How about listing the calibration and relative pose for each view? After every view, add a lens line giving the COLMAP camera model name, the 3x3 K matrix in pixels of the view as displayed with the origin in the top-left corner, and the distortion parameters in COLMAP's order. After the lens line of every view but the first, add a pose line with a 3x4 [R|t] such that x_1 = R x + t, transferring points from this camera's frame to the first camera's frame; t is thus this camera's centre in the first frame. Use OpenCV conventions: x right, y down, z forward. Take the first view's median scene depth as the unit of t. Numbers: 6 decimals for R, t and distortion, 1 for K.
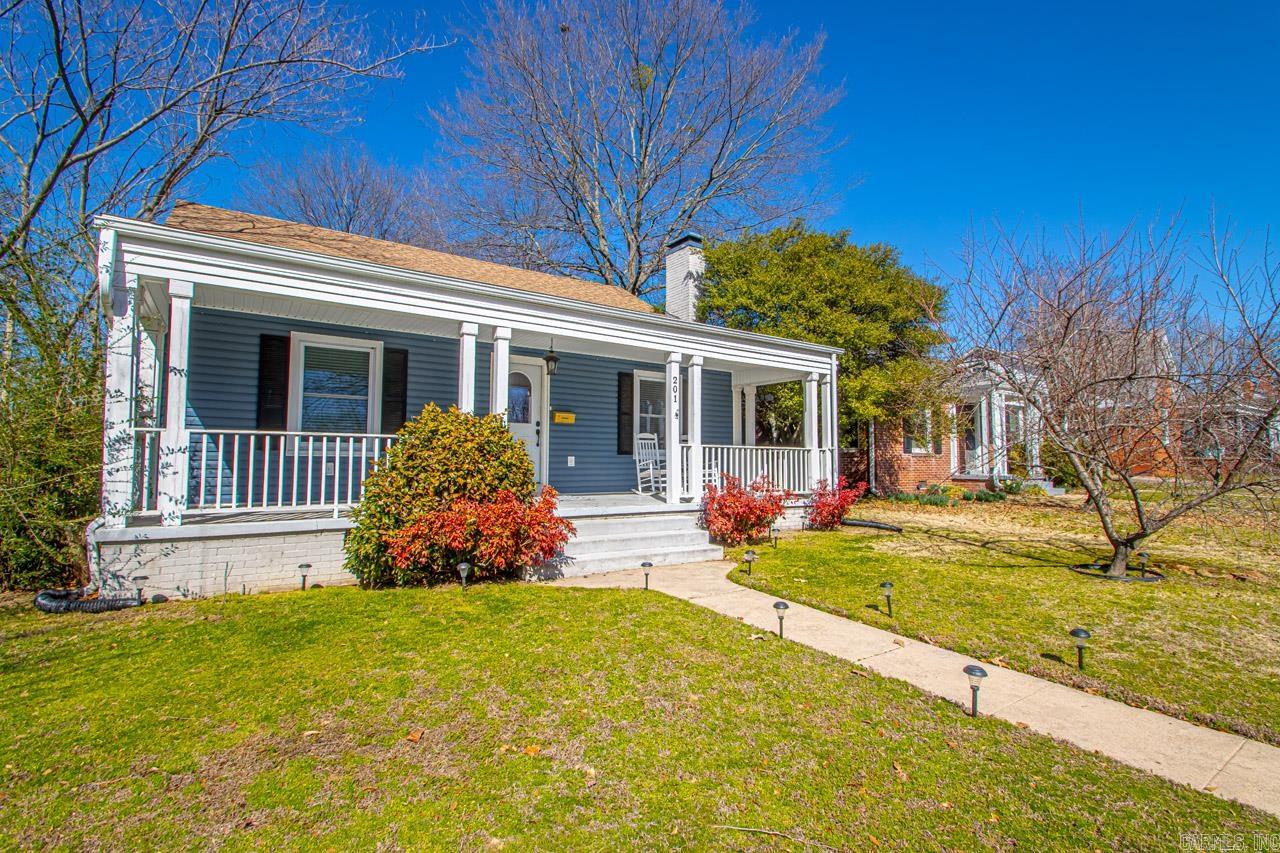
lens RADIAL K [[597.8, 0, 645.6], [0, 597.8, 419.9], [0, 0, 1]] dist [0.017956, -0.018225]
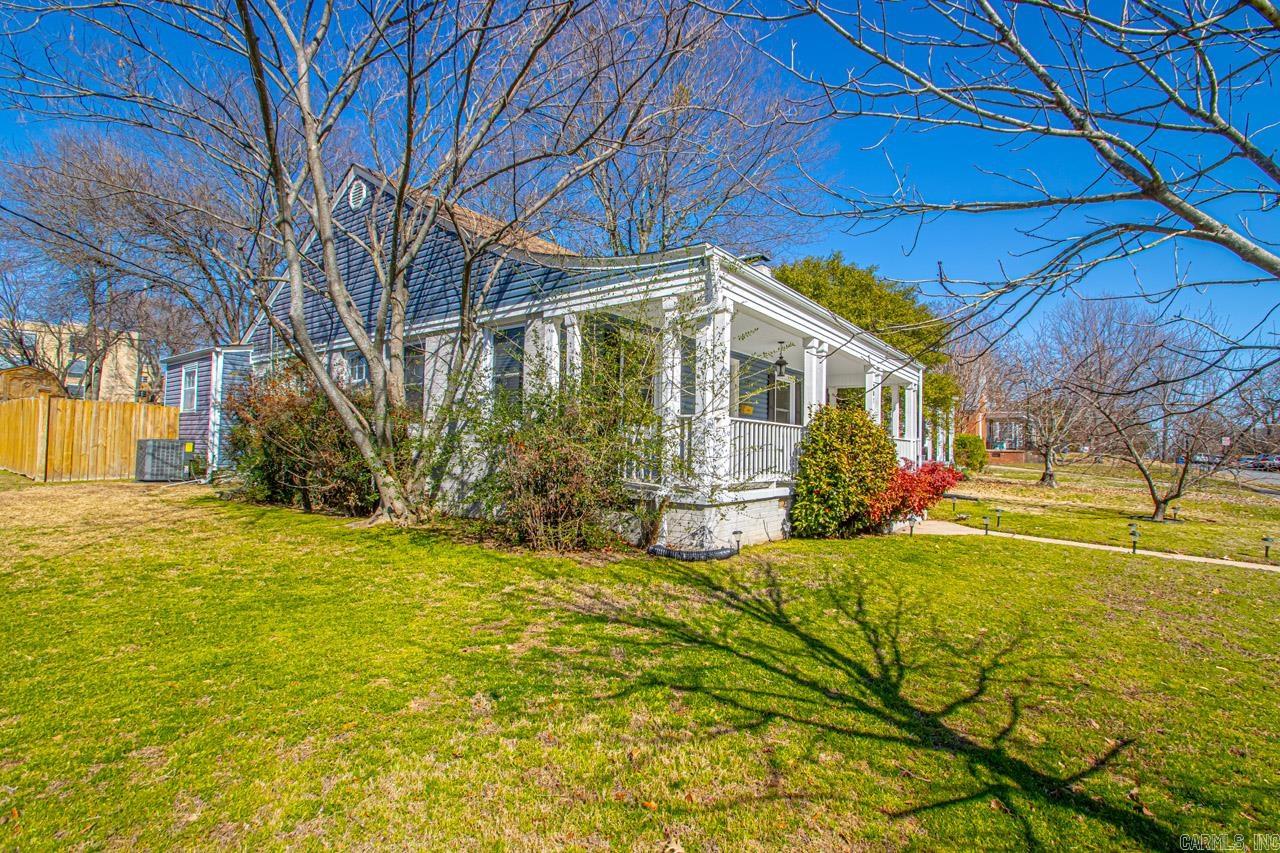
lens RADIAL K [[617.3, 0, 644.0], [0, 617.3, 407.2], [0, 0, 1]] dist [-0.001733, -0.000209]
pose [[0.944602, 0.040238, 0.325743, -0.865694], [-0.042788, 0.999084, 0.000663, -0.000802], [-0.325418, -0.014564, 0.945458, -0.120530]]
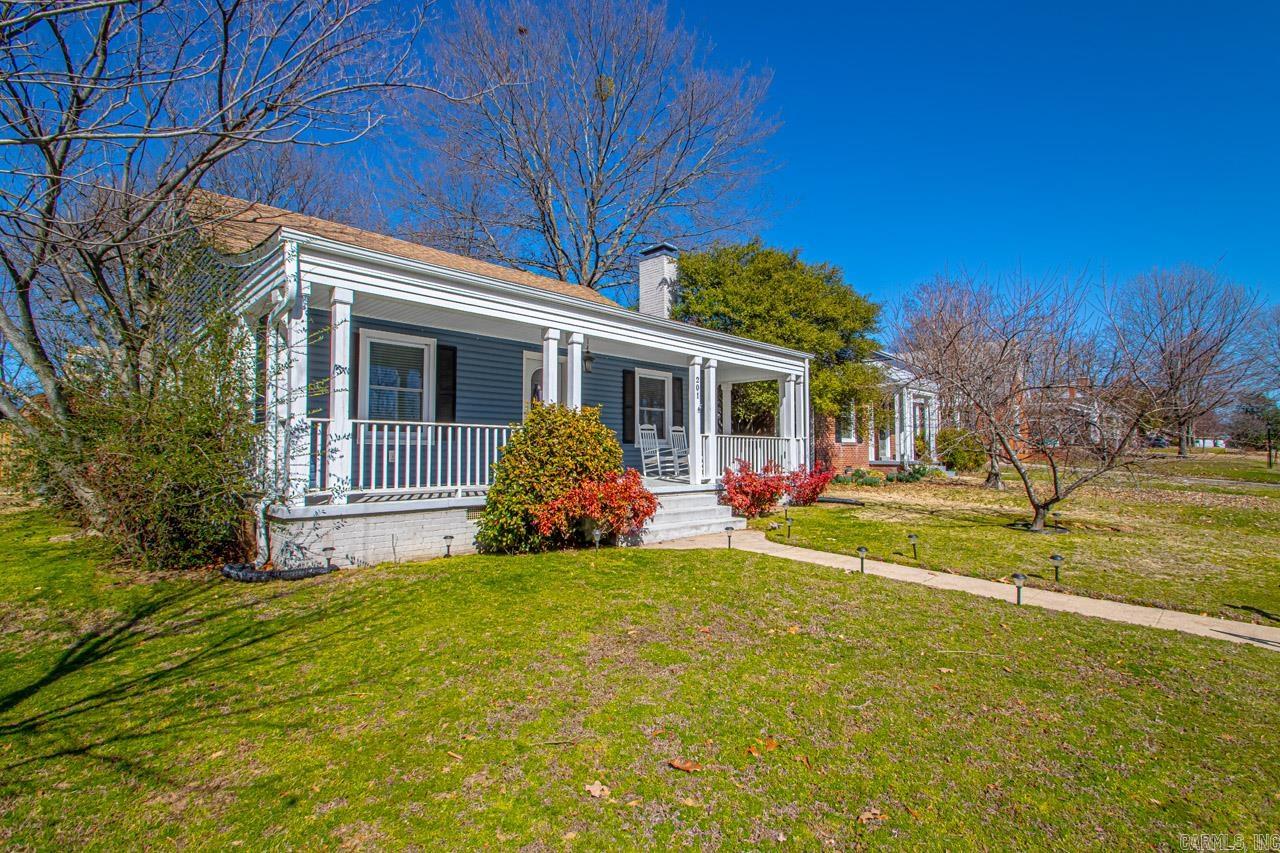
lens RADIAL K [[597.8, 0, 645.6], [0, 597.8, 419.9], [0, 0, 1]] dist [0.017956, -0.018225]
pose [[0.983103, 0.007038, 0.182920, -0.264014], [-0.010044, 0.999829, 0.015511, -0.004657], [-0.182780, -0.017086, 0.983005, -0.139054]]
